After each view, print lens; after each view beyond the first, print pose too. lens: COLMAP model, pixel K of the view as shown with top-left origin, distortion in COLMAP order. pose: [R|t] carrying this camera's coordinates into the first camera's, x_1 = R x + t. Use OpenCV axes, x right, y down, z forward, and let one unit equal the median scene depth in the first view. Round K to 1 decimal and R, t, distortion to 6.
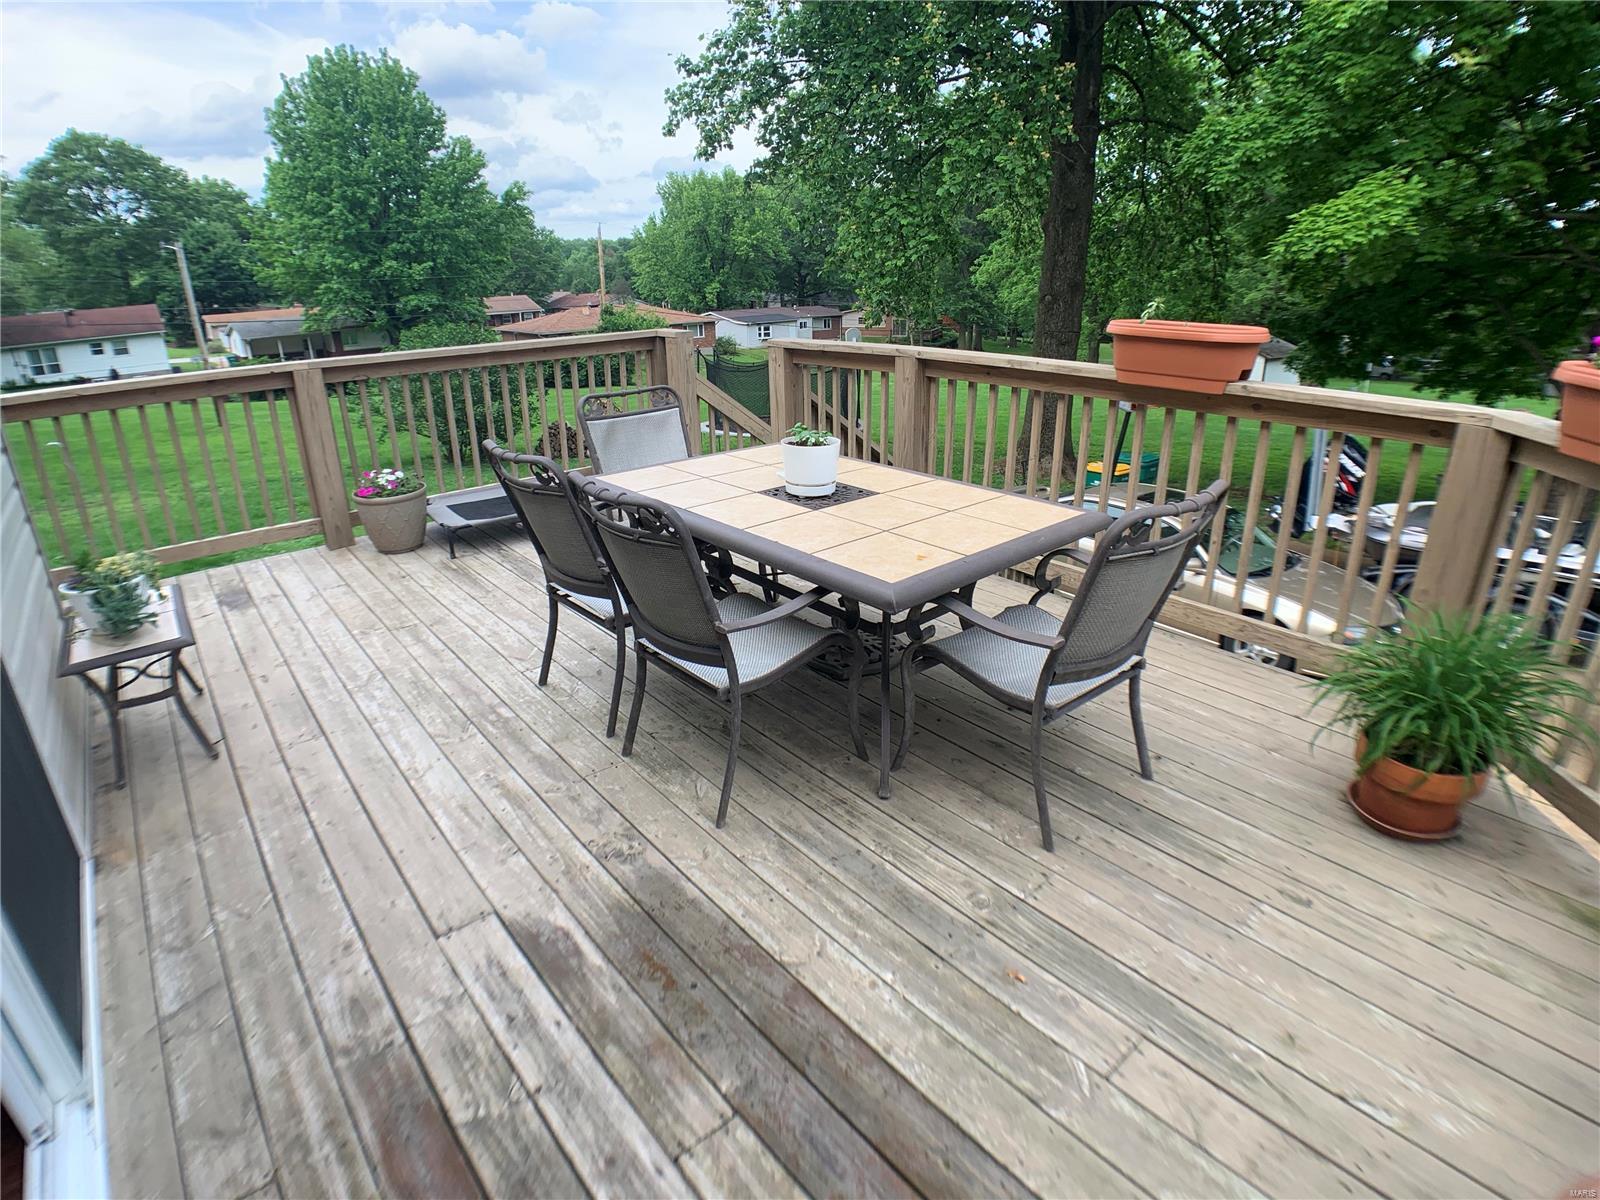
lens RADIAL K [[829.0, 0, 794.0], [0, 829.0, 584.5], [0, 0, 1]] dist [-0.074415, 0.001338]
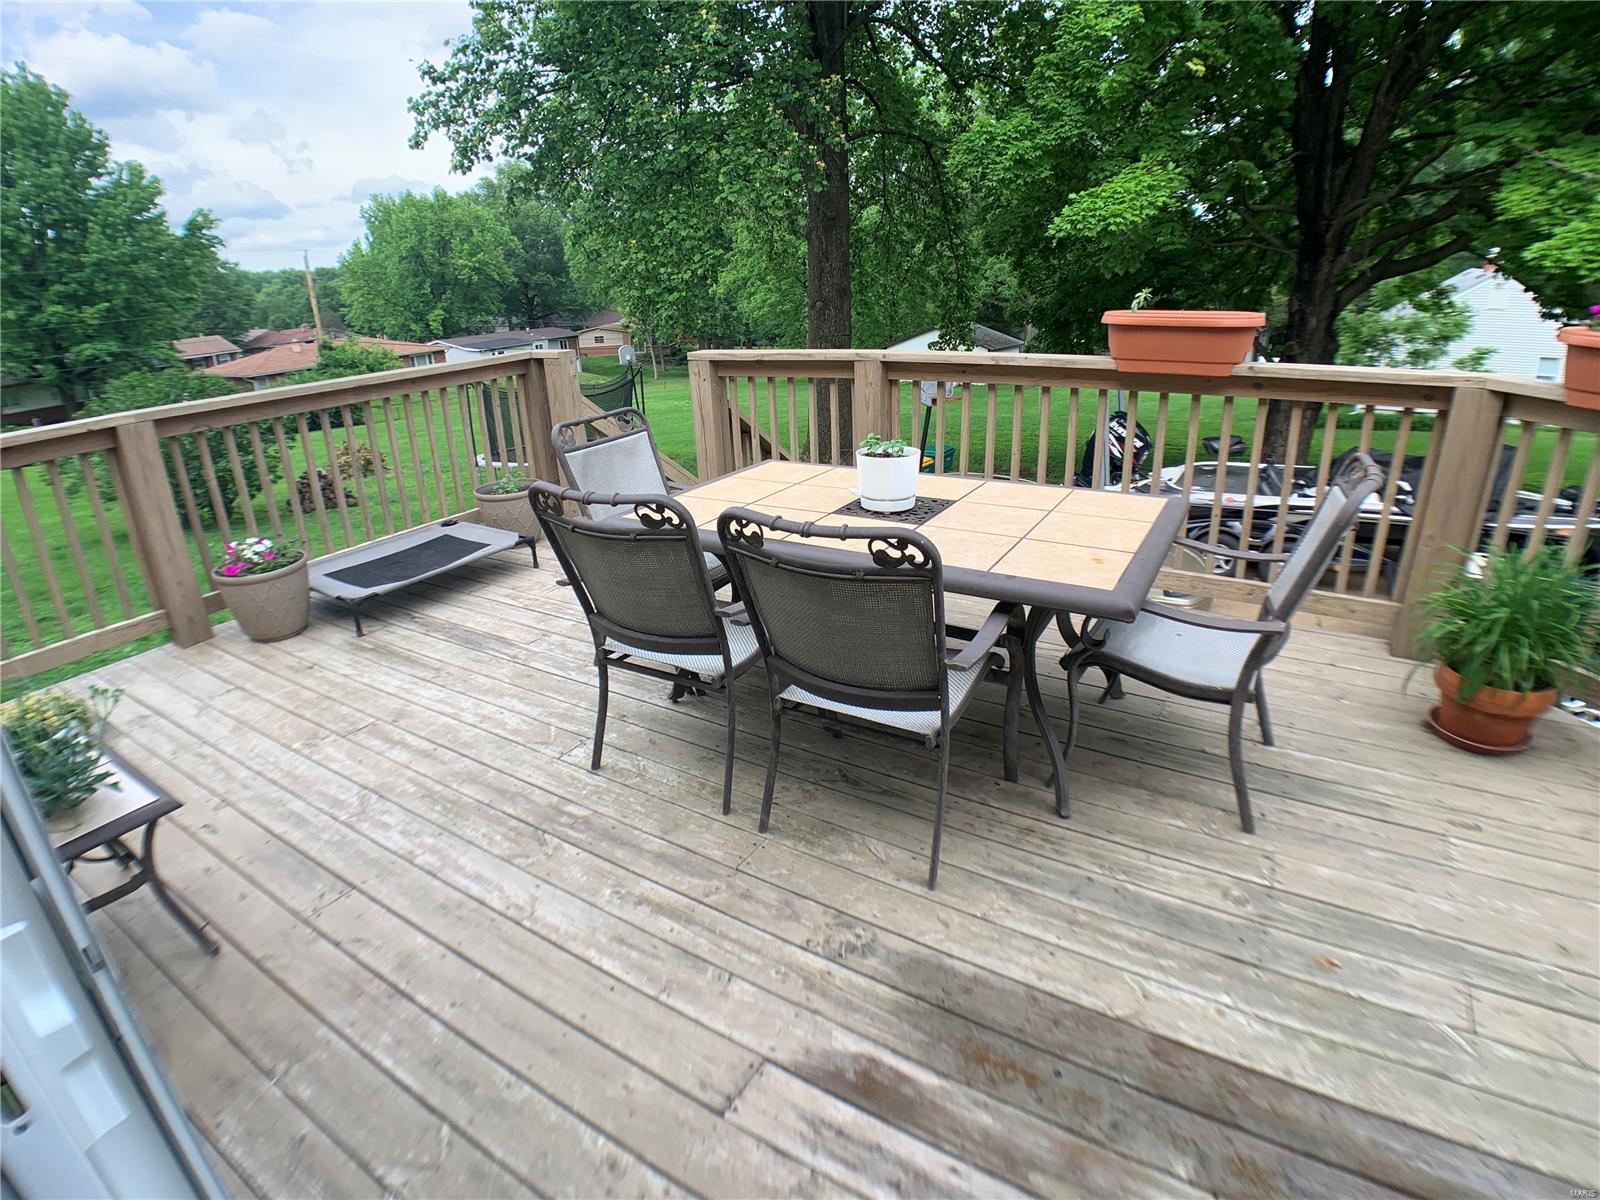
lens RADIAL K [[826.7, 0, 787.9], [0, 826.7, 594.8], [0, 0, 1]] dist [-0.076749, 0.003546]
pose [[0.952697, -0.132219, 0.273655, -0.065145], [0.133577, 0.990943, 0.013751, -0.007806], [-0.272995, 0.023453, 0.961730, 0.027700]]
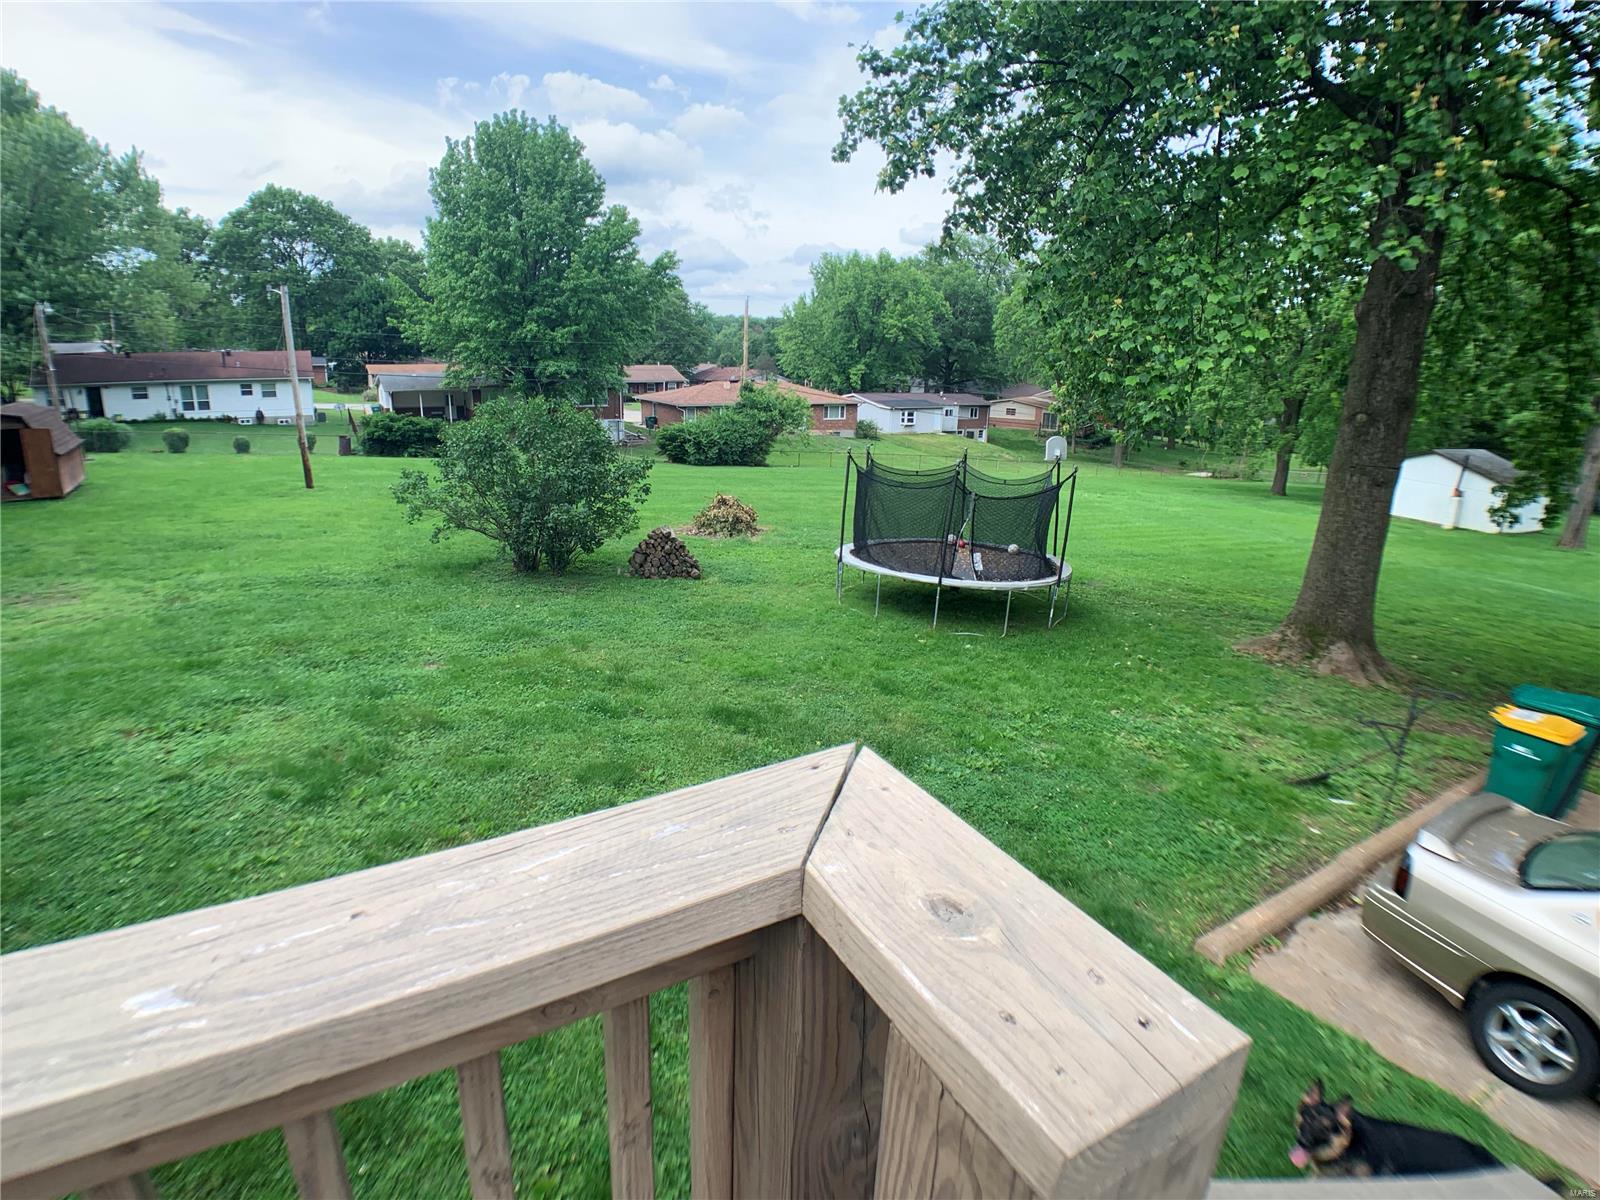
lens RADIAL K [[829.0, 0, 794.0], [0, 829.0, 584.5], [0, 0, 1]] dist [-0.074415, 0.001338]
pose [[0.985517, 0.086783, -0.145684, -0.057679], [-0.099729, 0.991460, -0.084030, -0.121686], [0.137148, 0.097342, 0.985756, 0.325031]]
